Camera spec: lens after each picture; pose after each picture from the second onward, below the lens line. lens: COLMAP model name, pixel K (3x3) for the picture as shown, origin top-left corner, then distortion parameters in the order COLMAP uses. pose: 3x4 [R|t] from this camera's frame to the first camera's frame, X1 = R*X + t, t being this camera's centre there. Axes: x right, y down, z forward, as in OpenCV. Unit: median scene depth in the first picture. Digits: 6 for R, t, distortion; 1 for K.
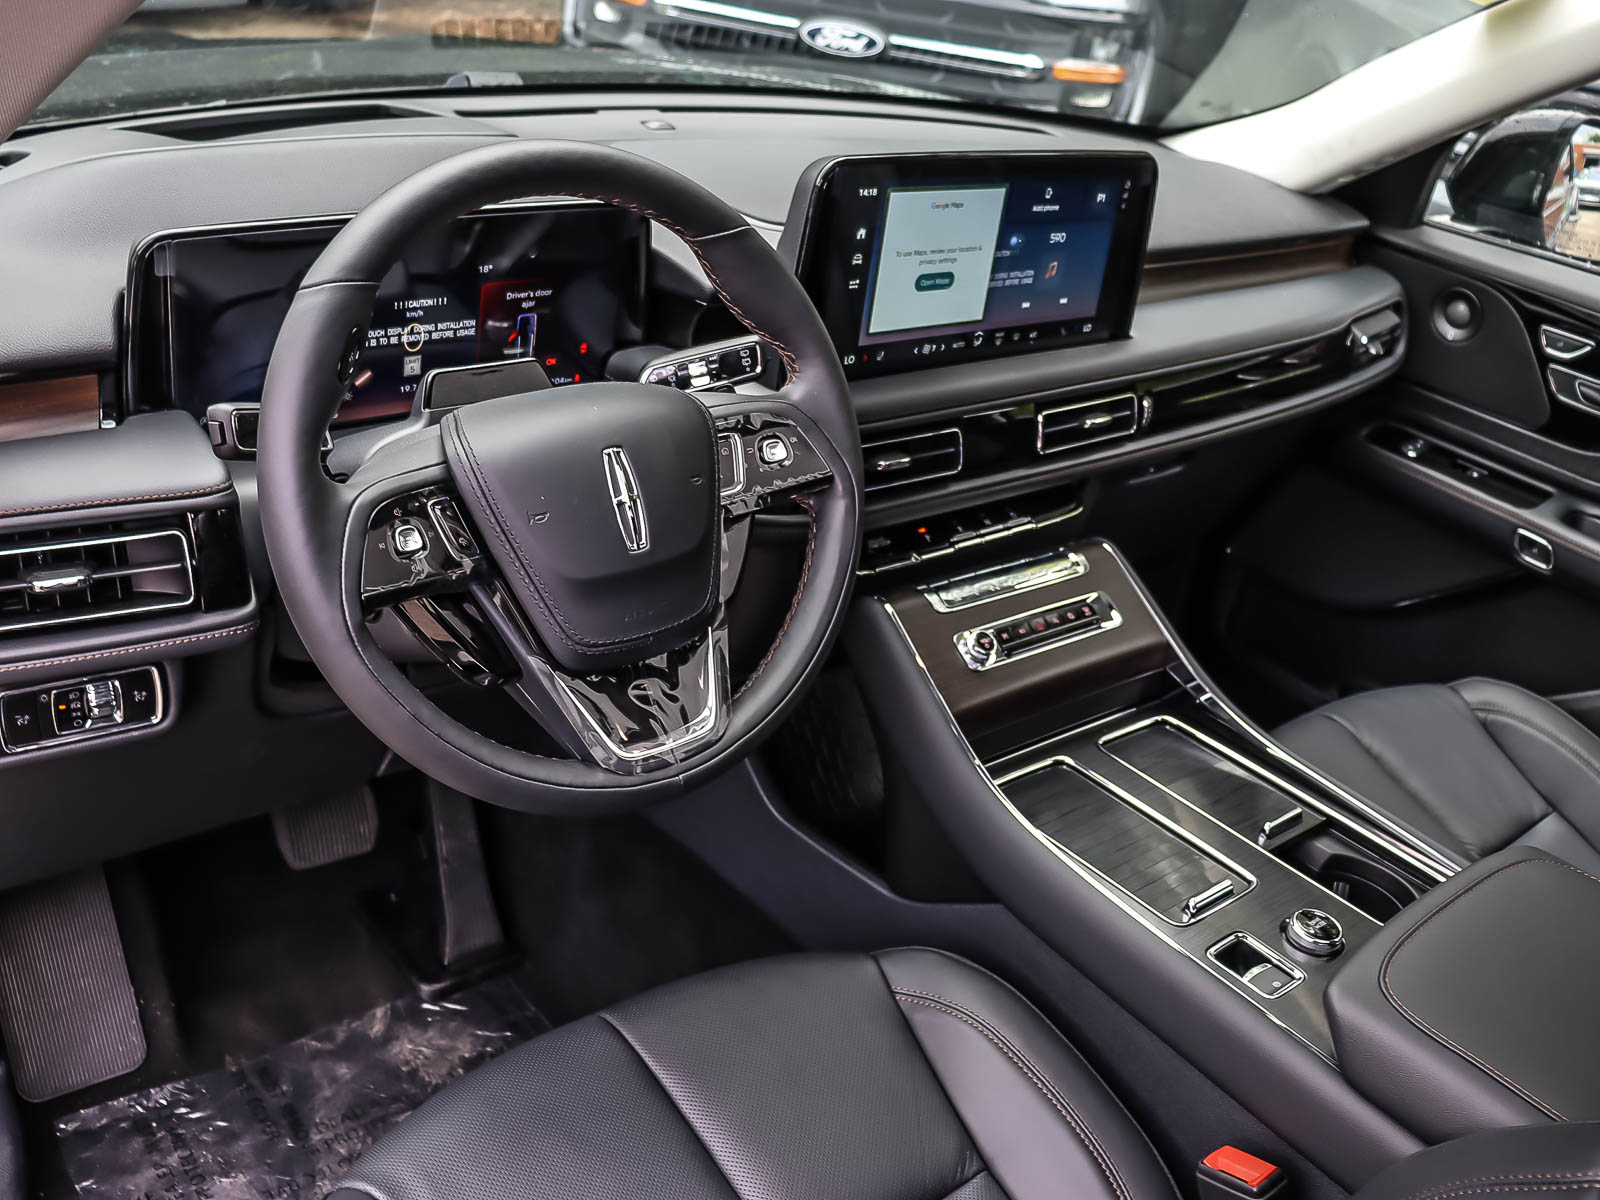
lens RADIAL K [[1478.0, 0, 800.0], [0, 1478.0, 600.0], [0, 0, 1]] dist [-0.184337, 0.160126]
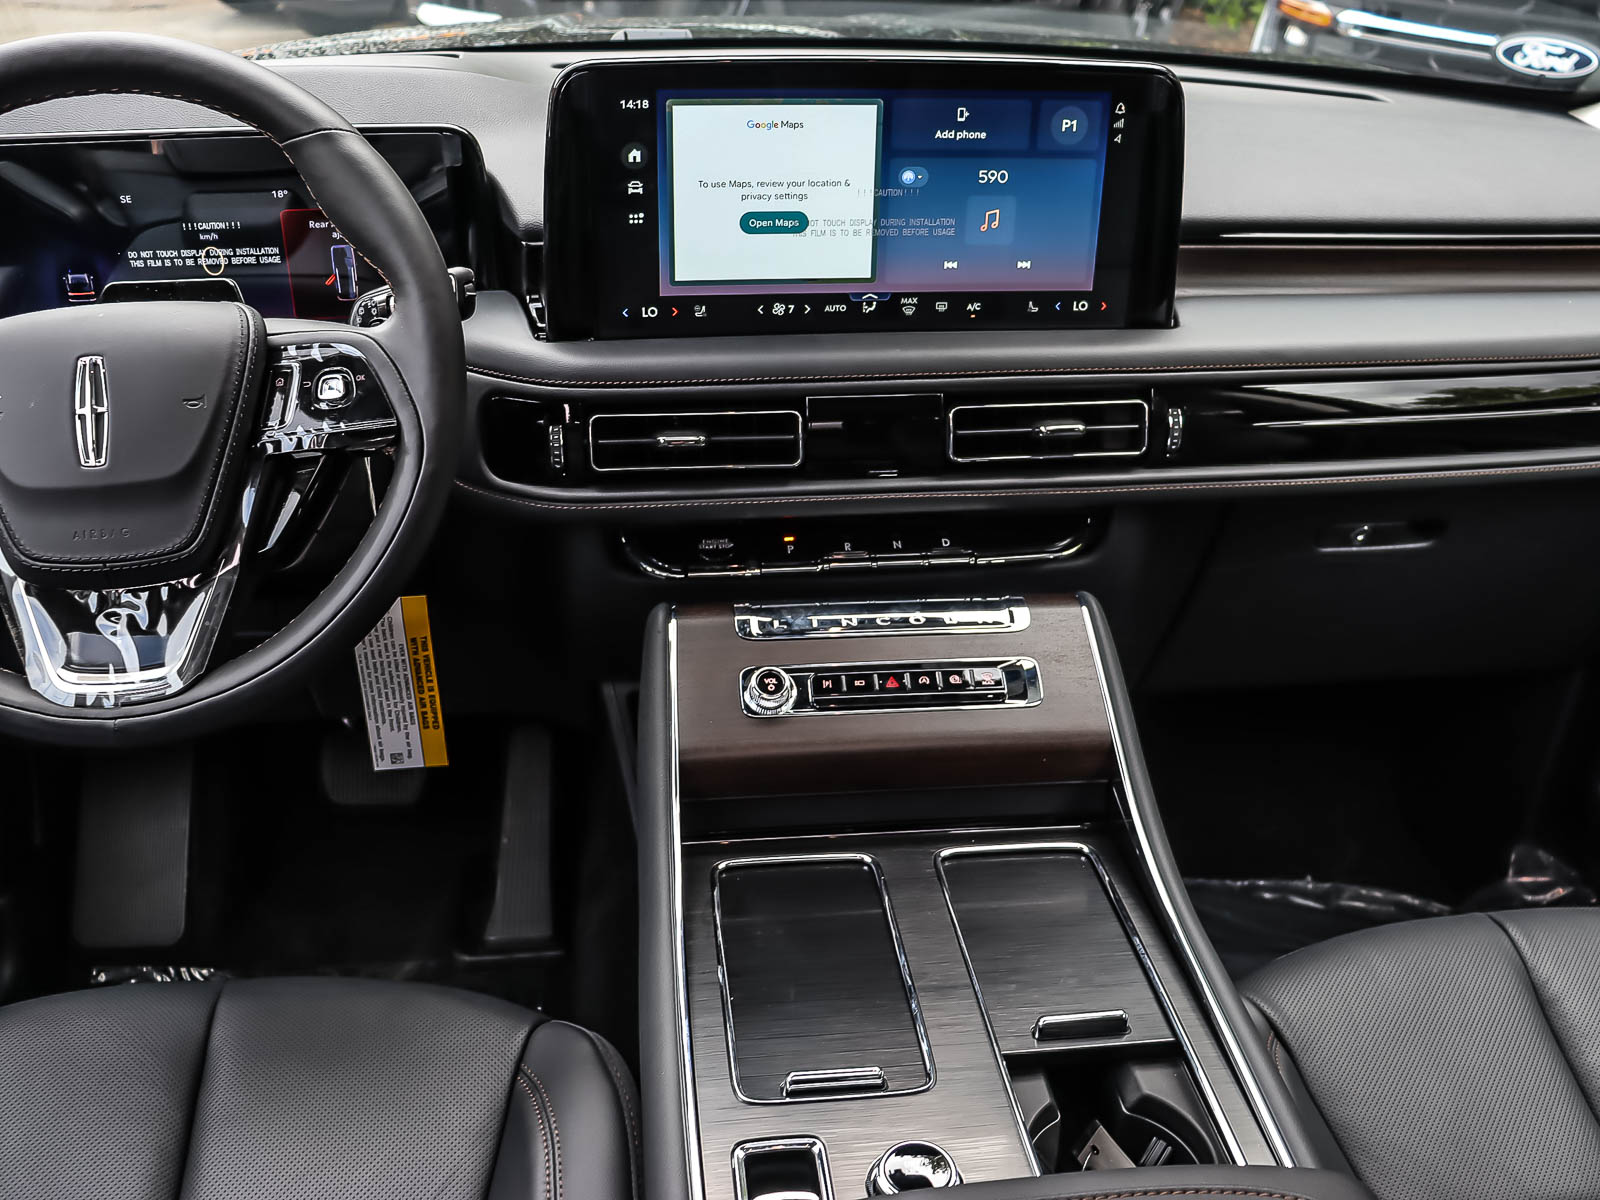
lens RADIAL K [[1478.0, 0, 800.0], [0, 1478.0, 600.0], [0, 0, 1]] dist [-0.184337, 0.160126]
pose [[0.840424, 0.148424, -0.521208, 0.539337], [-0.167690, 0.985786, 0.010329, -0.025353], [0.515332, 0.078721, 0.853367, 0.339028]]
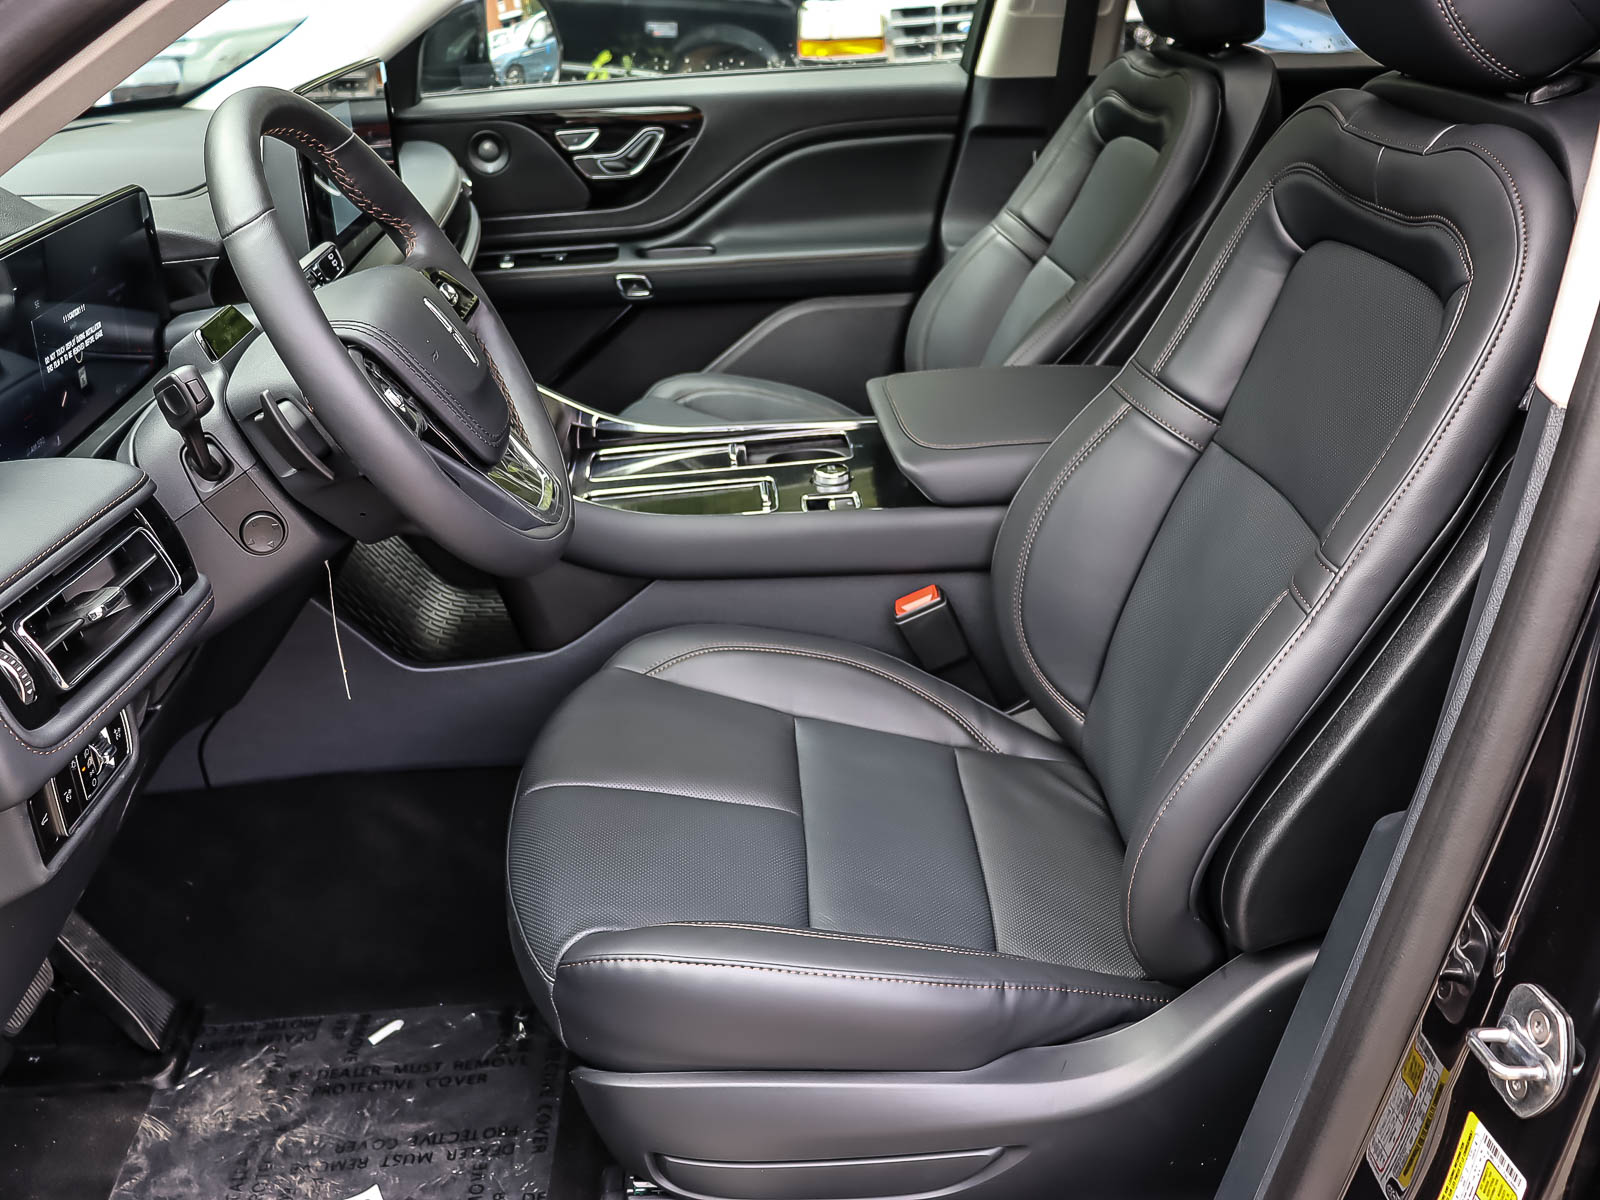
lens RADIAL K [[1478.0, 0, 800.0], [0, 1478.0, 600.0], [0, 0, 1]] dist [-0.184337, 0.160126]
pose [[0.565549, -0.483862, 0.667856, -0.643448], [0.483092, 0.850691, 0.207237, 0.009486], [-0.668413, 0.205434, 0.714857, -0.033277]]
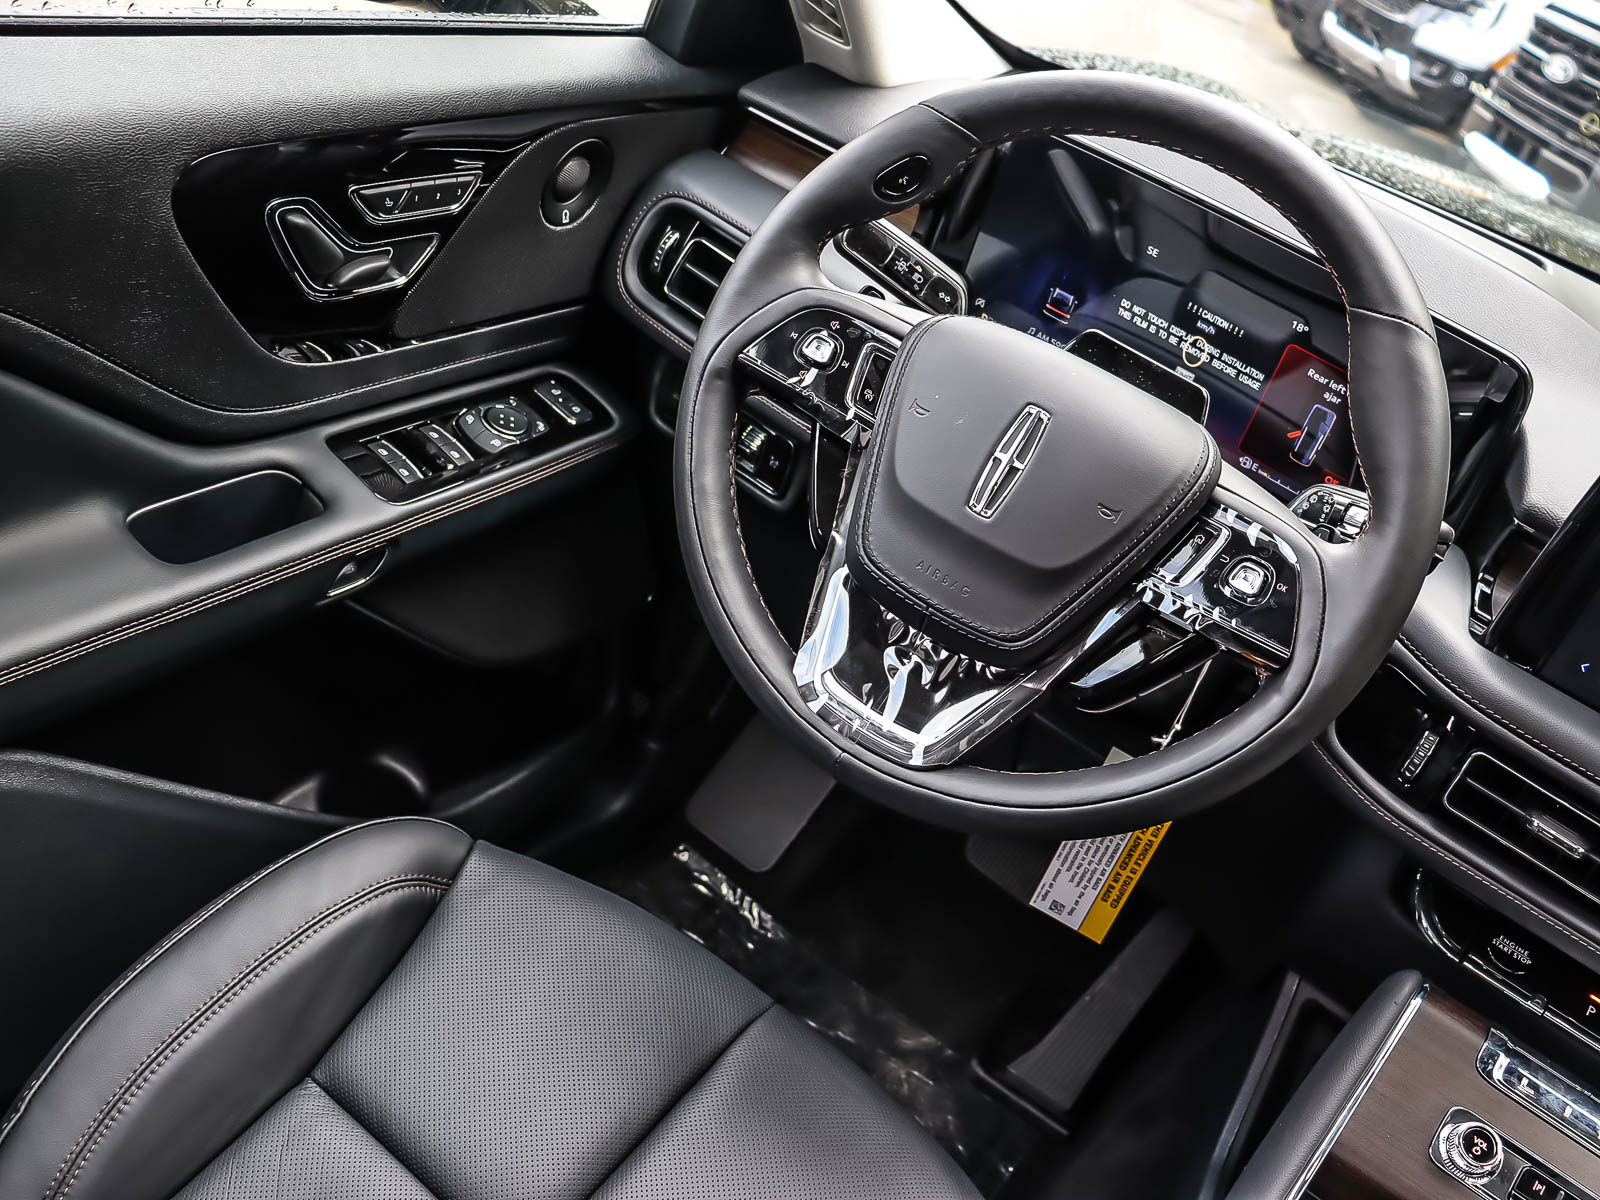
lens RADIAL K [[1478.0, 0, 800.0], [0, 1478.0, 600.0], [0, 0, 1]] dist [-0.184337, 0.160126]
pose [[0.310596, 0.487082, -0.816261, 0.417026], [-0.656922, 0.730648, 0.186029, -0.063942], [0.687011, 0.478440, 0.546911, 0.352709]]
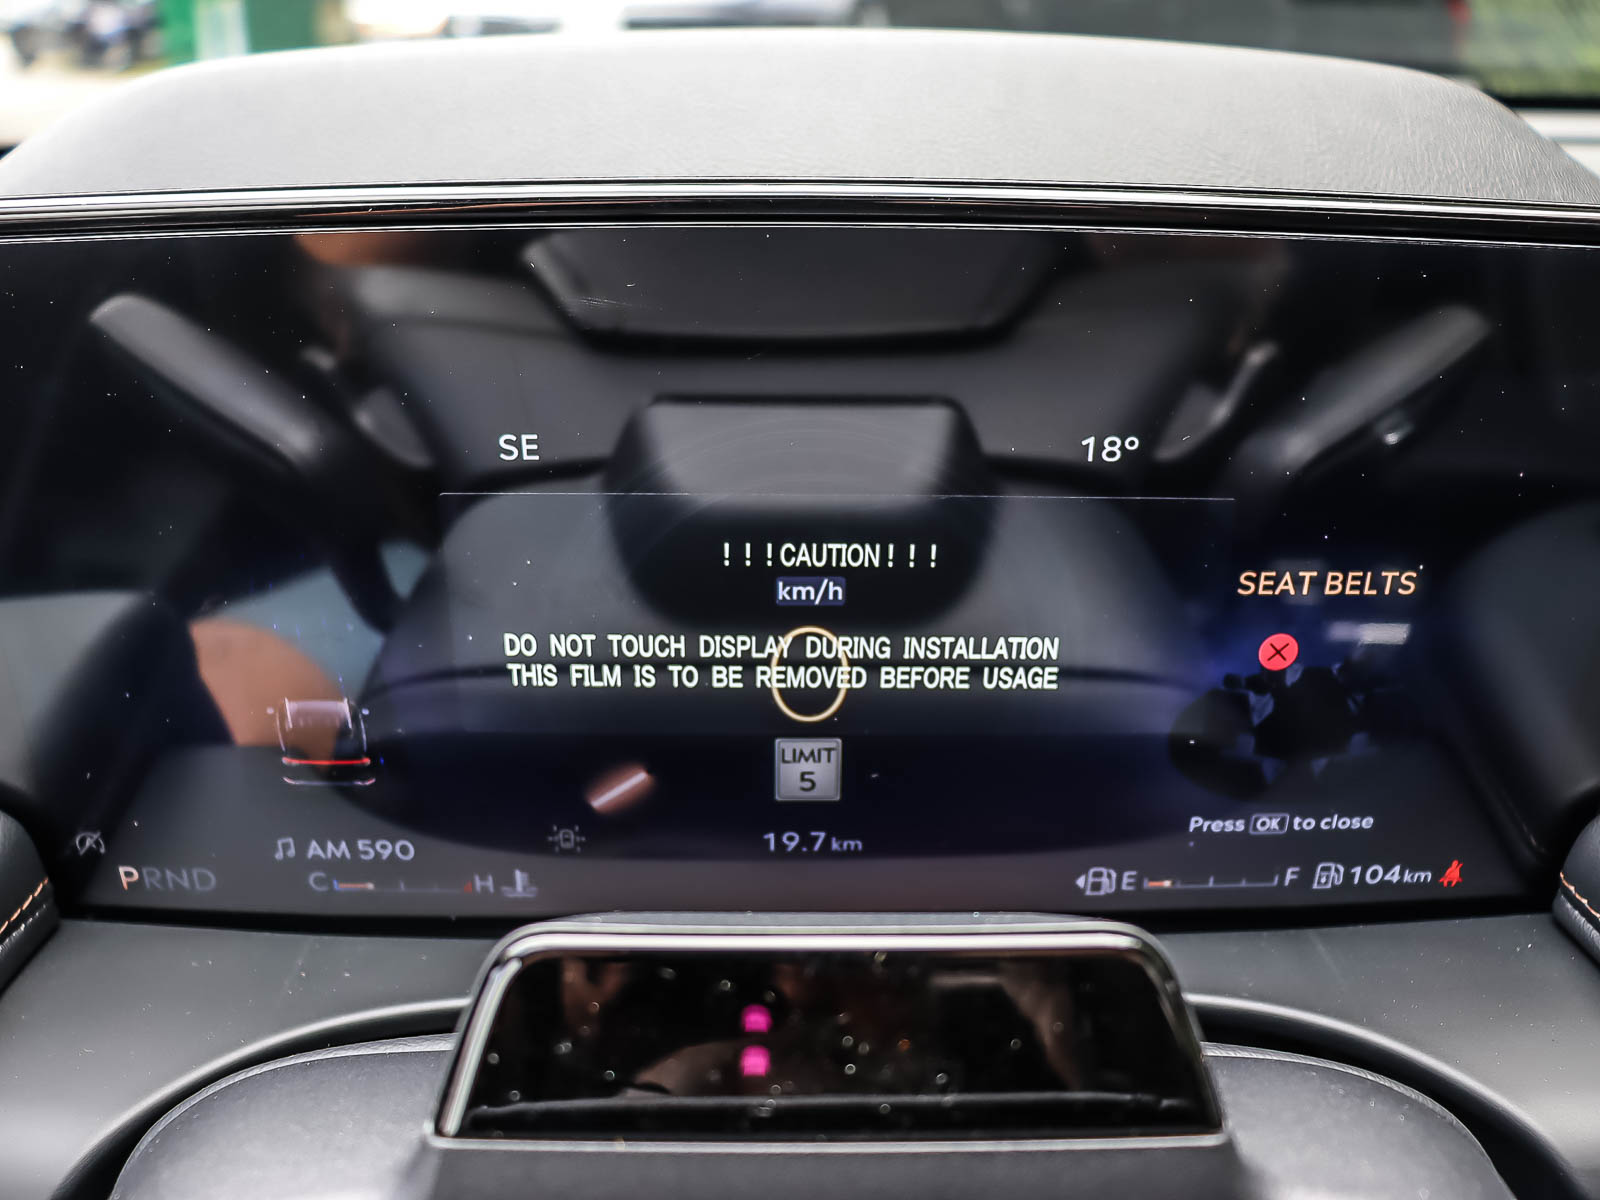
lens RADIAL K [[1478.0, 0, 800.0], [0, 1478.0, 600.0], [0, 0, 1]] dist [-0.184337, 0.160126]
pose [[0.783074, 0.124181, -0.609405, -0.088122], [-0.204433, 0.976809, -0.063644, -0.153921], [0.587370, 0.174420, 0.790300, 0.678853]]
